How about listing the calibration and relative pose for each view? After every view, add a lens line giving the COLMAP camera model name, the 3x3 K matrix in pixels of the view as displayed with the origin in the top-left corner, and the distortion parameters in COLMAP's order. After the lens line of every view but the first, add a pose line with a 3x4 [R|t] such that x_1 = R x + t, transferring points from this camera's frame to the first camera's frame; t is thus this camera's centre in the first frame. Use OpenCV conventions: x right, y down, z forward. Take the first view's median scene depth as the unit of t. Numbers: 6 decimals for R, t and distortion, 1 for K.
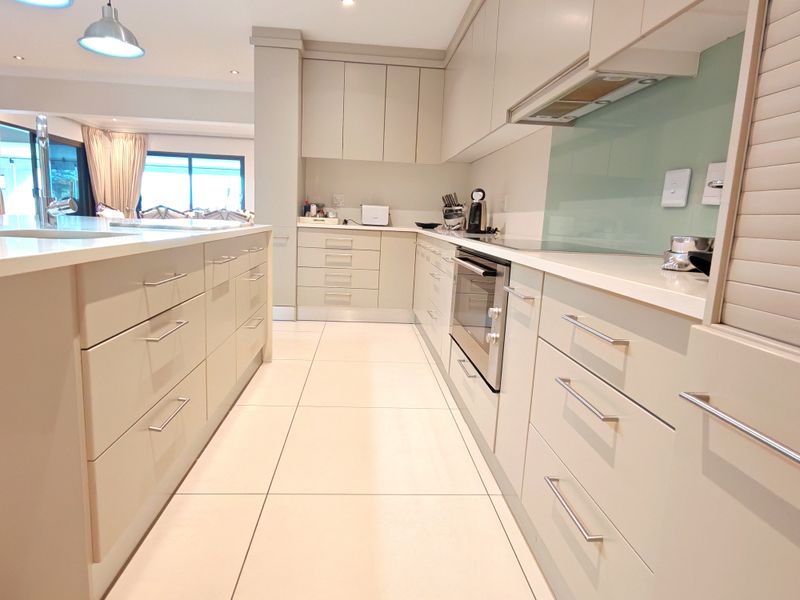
lens RADIAL K [[486.7, 0, 399.9], [0, 486.7, 295.9], [0, 0, 1]] dist [0.002033, 0.003686]
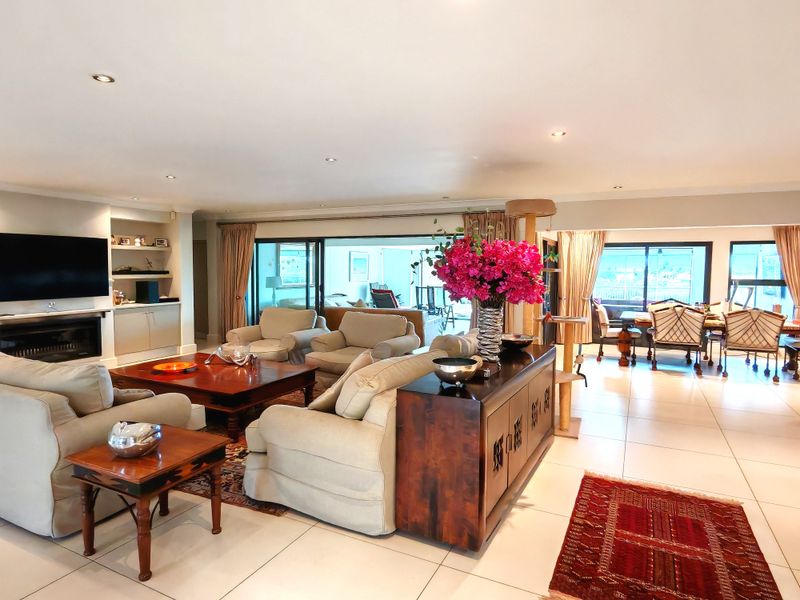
lens RADIAL K [[486.7, 0, 401.1], [0, 486.7, 295.2], [0, 0, 1]] dist [0.002033, 0.003686]
pose [[0.860586, -0.005020, -0.509280, -0.366734], [-0.054181, 0.993375, -0.101347, -0.059976], [0.506415, 0.114811, 0.854612, -0.088804]]
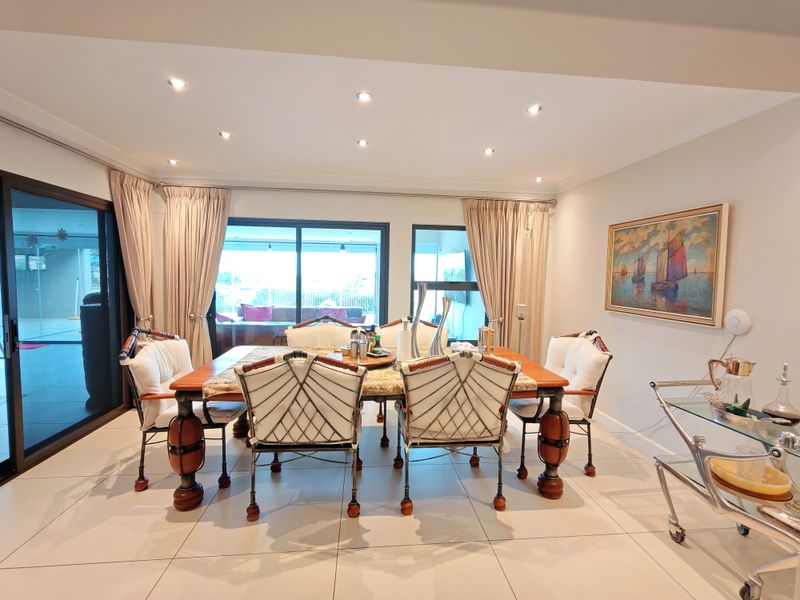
lens RADIAL K [[374.7, 0, 400.7], [0, 374.7, 303.0], [0, 0, 1]] dist [0.002035, 0.000122]
pose [[0.999442, -0.024562, 0.022637, -0.326599], [0.026381, 0.996125, -0.083900, -0.152733], [-0.020489, 0.084450, 0.996217, 0.560094]]
